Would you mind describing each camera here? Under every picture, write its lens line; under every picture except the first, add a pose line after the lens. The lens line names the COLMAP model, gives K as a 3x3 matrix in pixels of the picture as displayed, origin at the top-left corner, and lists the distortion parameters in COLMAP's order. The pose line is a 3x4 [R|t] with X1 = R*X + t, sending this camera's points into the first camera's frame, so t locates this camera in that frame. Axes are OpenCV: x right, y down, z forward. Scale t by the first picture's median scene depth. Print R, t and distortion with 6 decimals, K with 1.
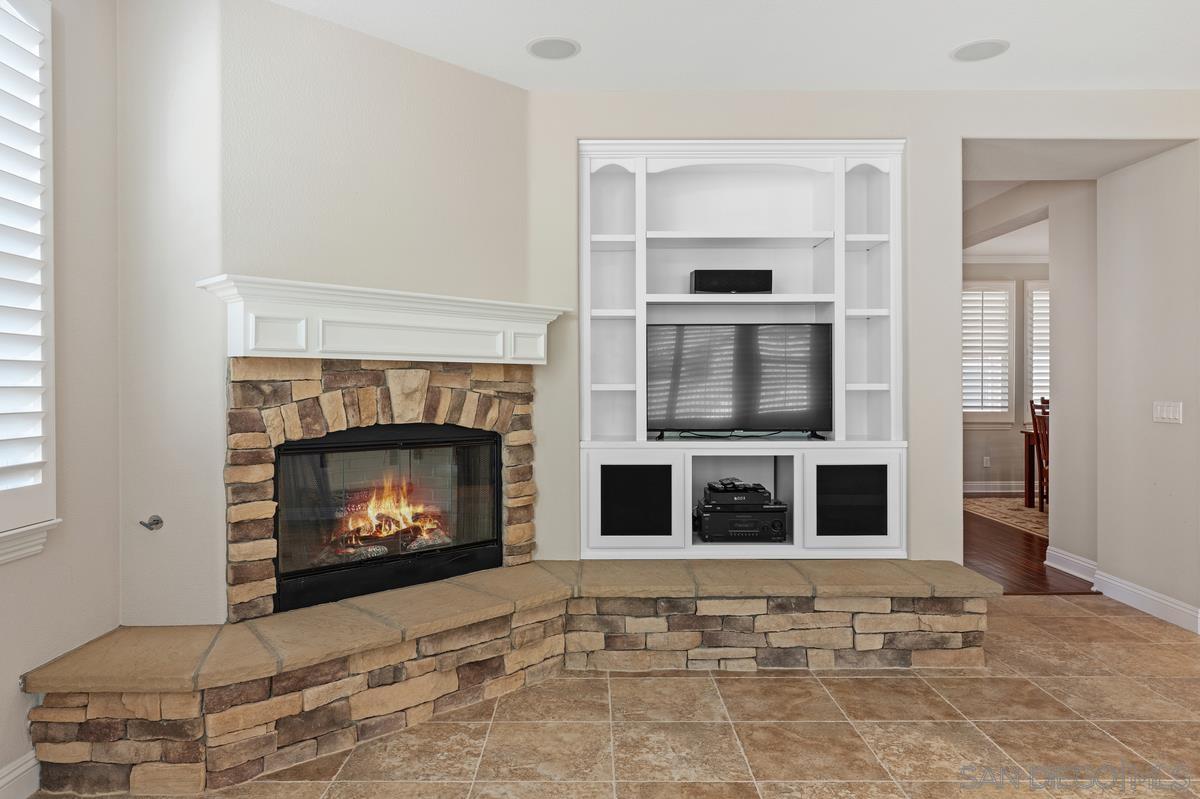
lens RADIAL K [[786.1, 0, 600.0], [0, 786.1, 399.5], [0, 0, 1]] dist [-0.004762, -0.000971]
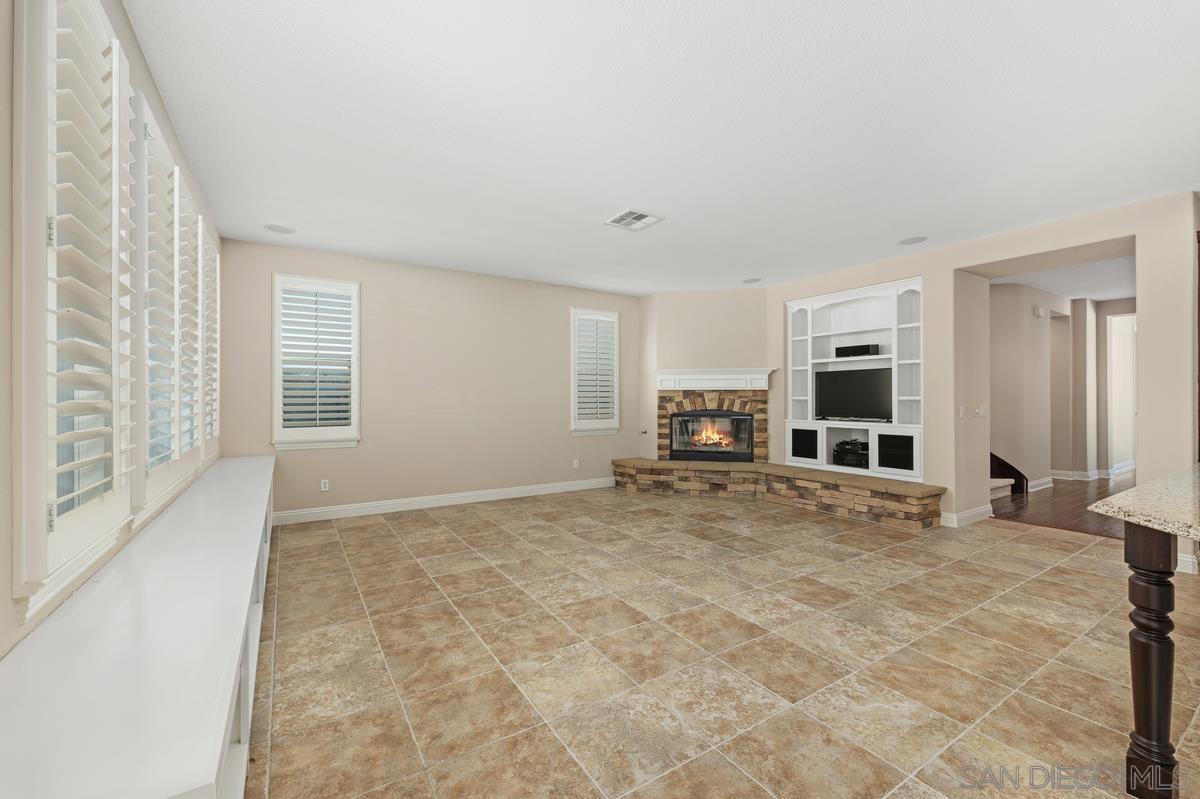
lens RADIAL K [[491.0, 0, 600.0], [0, 491.0, 399.5], [0, 0, 1]] dist [-0.002565, -0.000396]
pose [[0.537686, 0.003732, -0.843137, 1.148248], [-0.012784, 0.999911, -0.003727, 0.003455], [0.843048, 0.012783, 0.537686, -0.433382]]
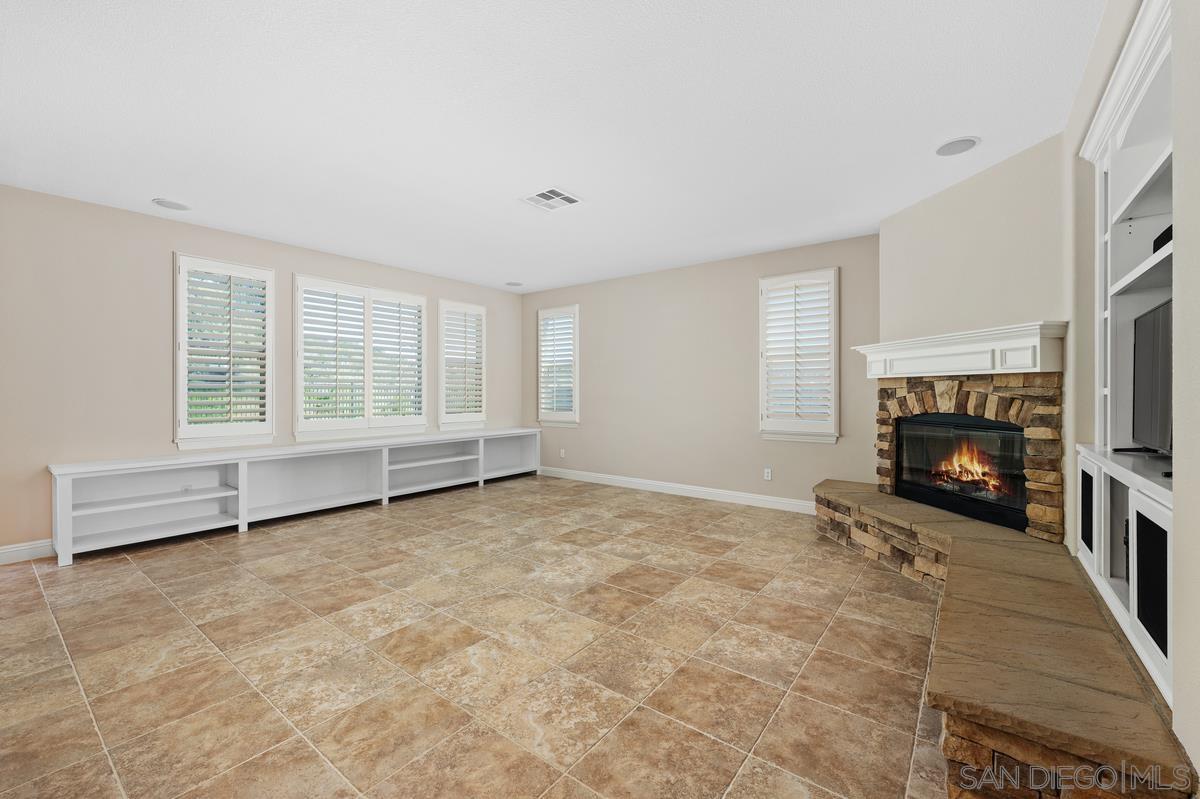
lens RADIAL K [[491.0, 0, 600.0], [0, 491.0, 399.5], [0, 0, 1]] dist [-0.002565, -0.000396]
pose [[-0.608782, 0.013459, -0.793224, 0.997451], [-0.012567, 0.999567, 0.026606, -0.015883], [0.793238, 0.026166, -0.608349, 1.014669]]
